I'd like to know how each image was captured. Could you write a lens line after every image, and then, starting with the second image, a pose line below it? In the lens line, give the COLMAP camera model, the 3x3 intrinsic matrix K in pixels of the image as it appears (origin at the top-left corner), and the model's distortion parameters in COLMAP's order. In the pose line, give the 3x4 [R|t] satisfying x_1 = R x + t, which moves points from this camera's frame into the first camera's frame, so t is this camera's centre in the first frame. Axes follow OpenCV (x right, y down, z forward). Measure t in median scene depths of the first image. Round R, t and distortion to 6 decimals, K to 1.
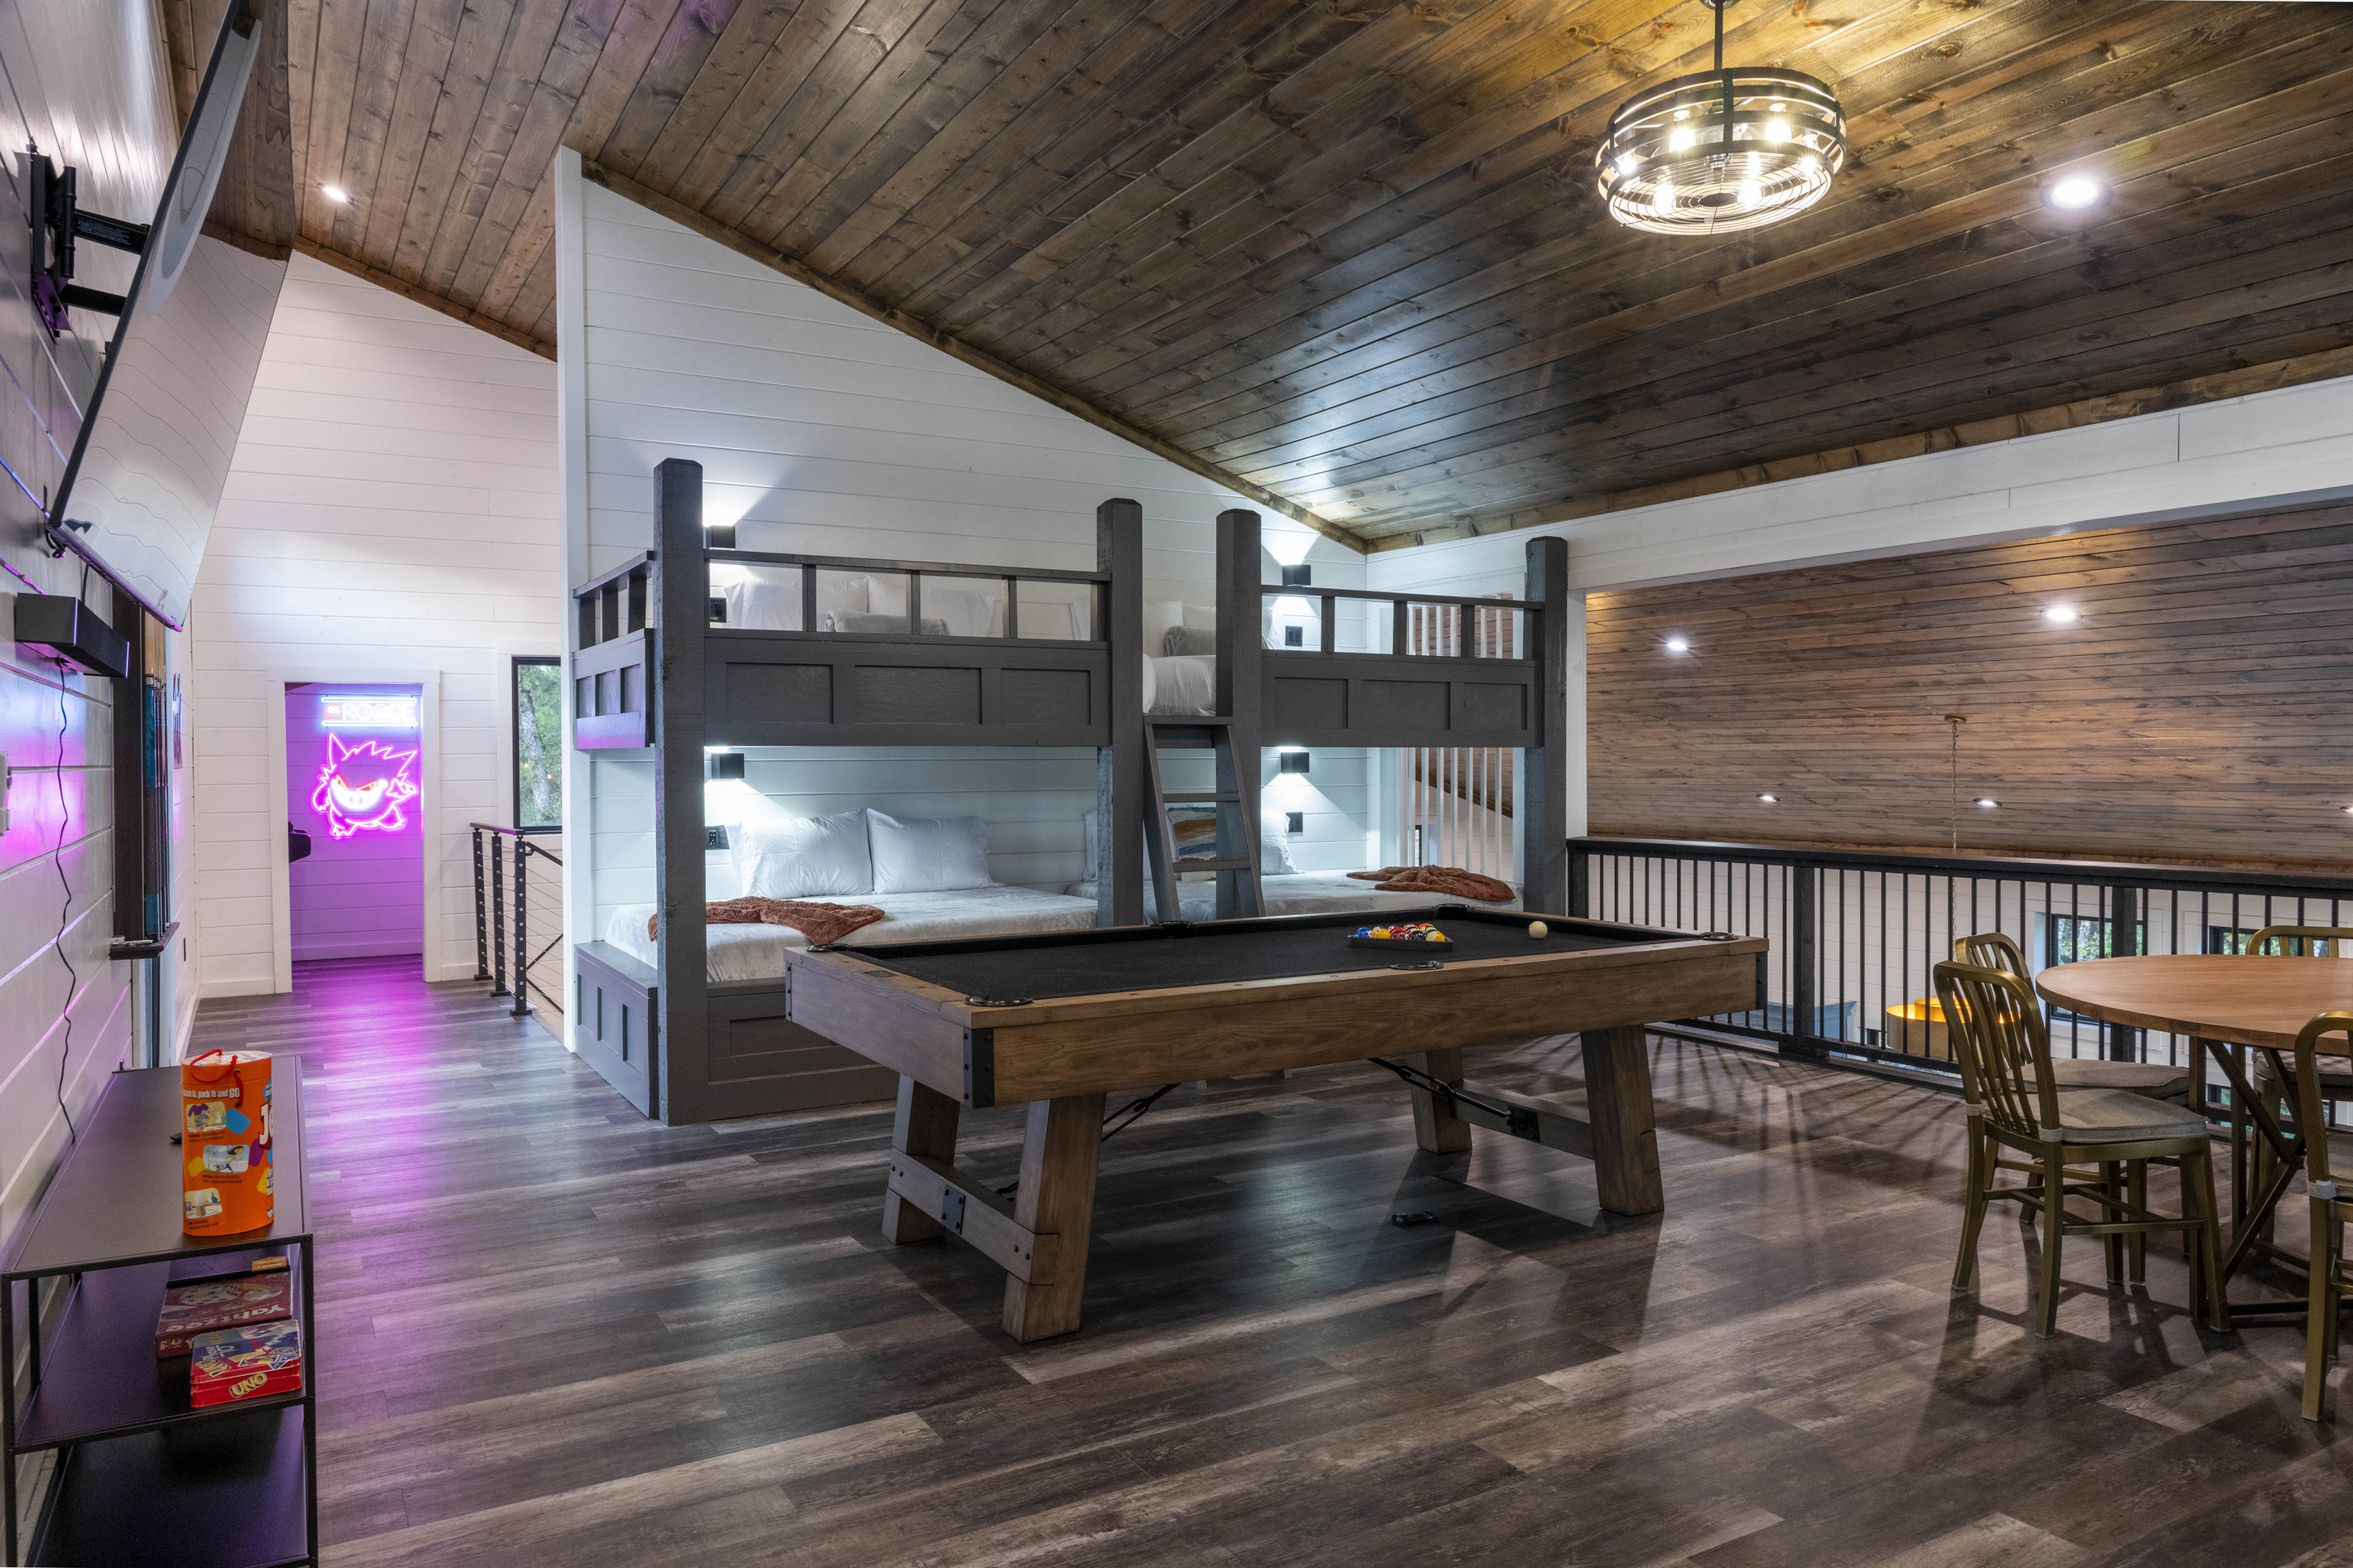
lens RADIAL K [[1571.2, 0, 1171.4], [0, 1571.2, 782.7], [0, 0, 1]] dist [-0.003536, -0.000283]
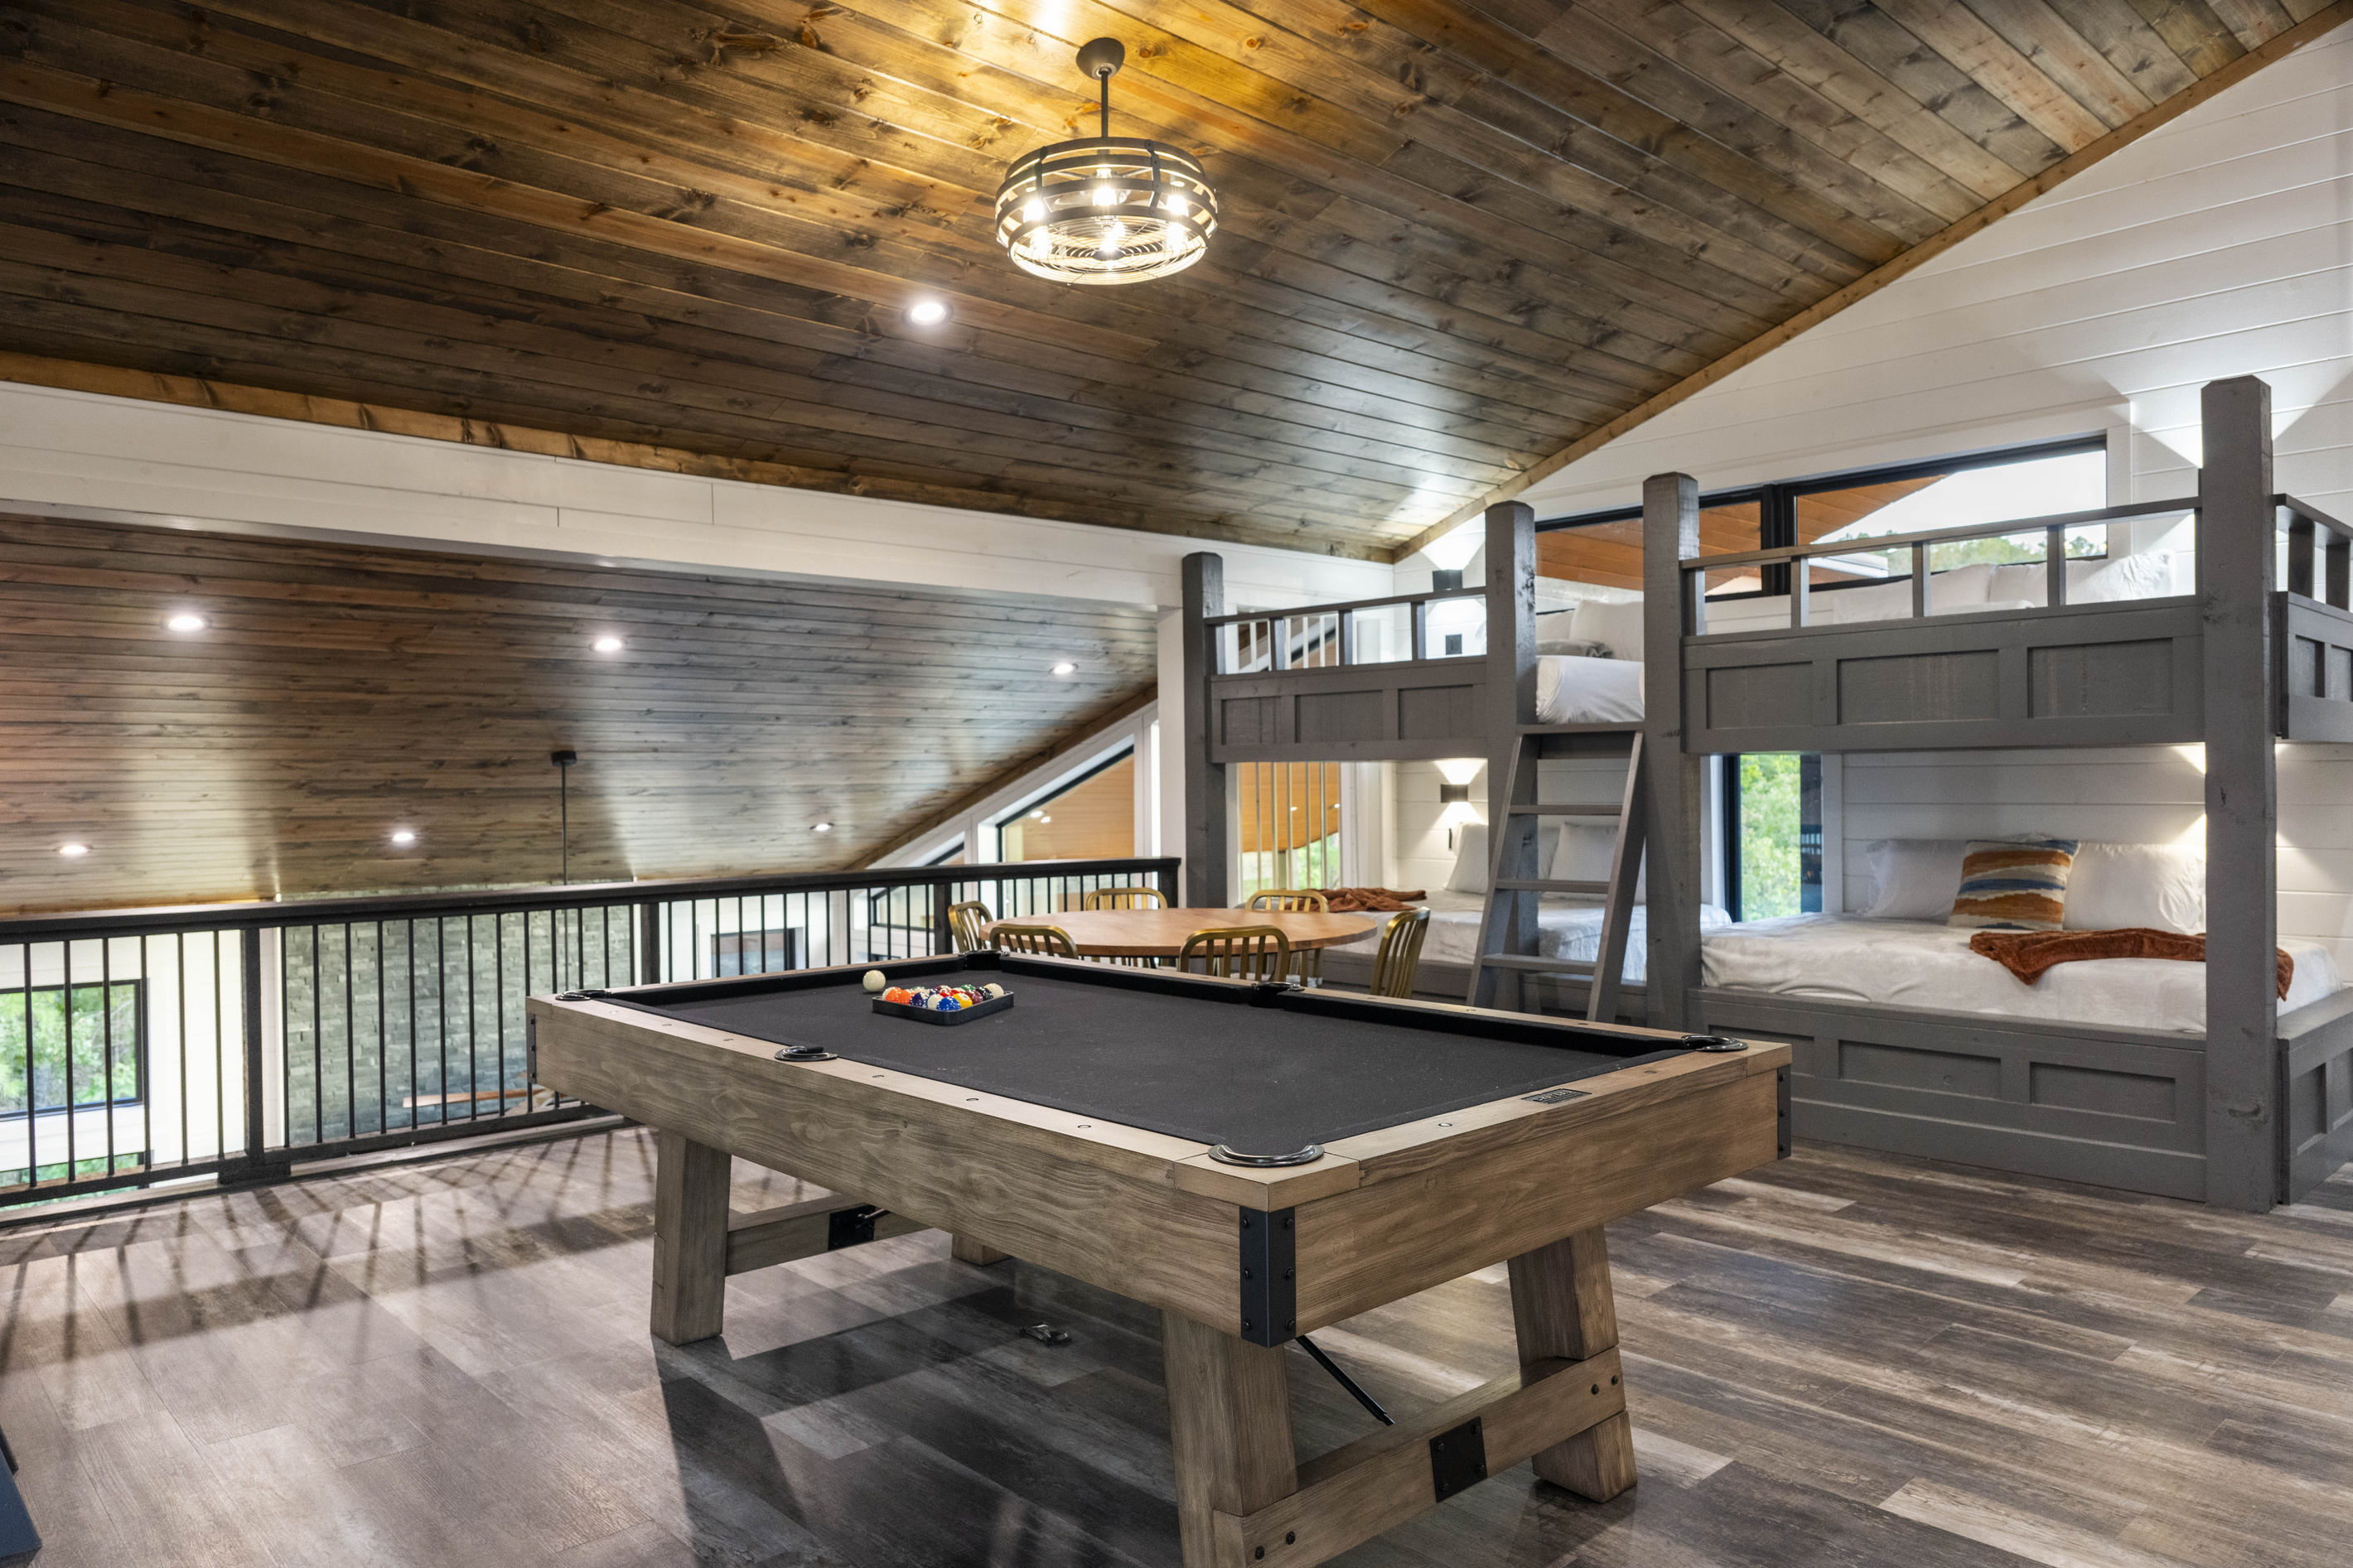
lens RADIAL K [[1571.2, 0, 1170.8], [0, 1571.2, 789.3], [0, 0, 1]] dist [-0.003536, -0.000283]
pose [[-0.222553, 0.004476, 0.974910, -0.950001], [0.025033, 0.999686, 0.001125, -0.006837], [-0.974599, 0.024655, -0.222595, 1.606238]]
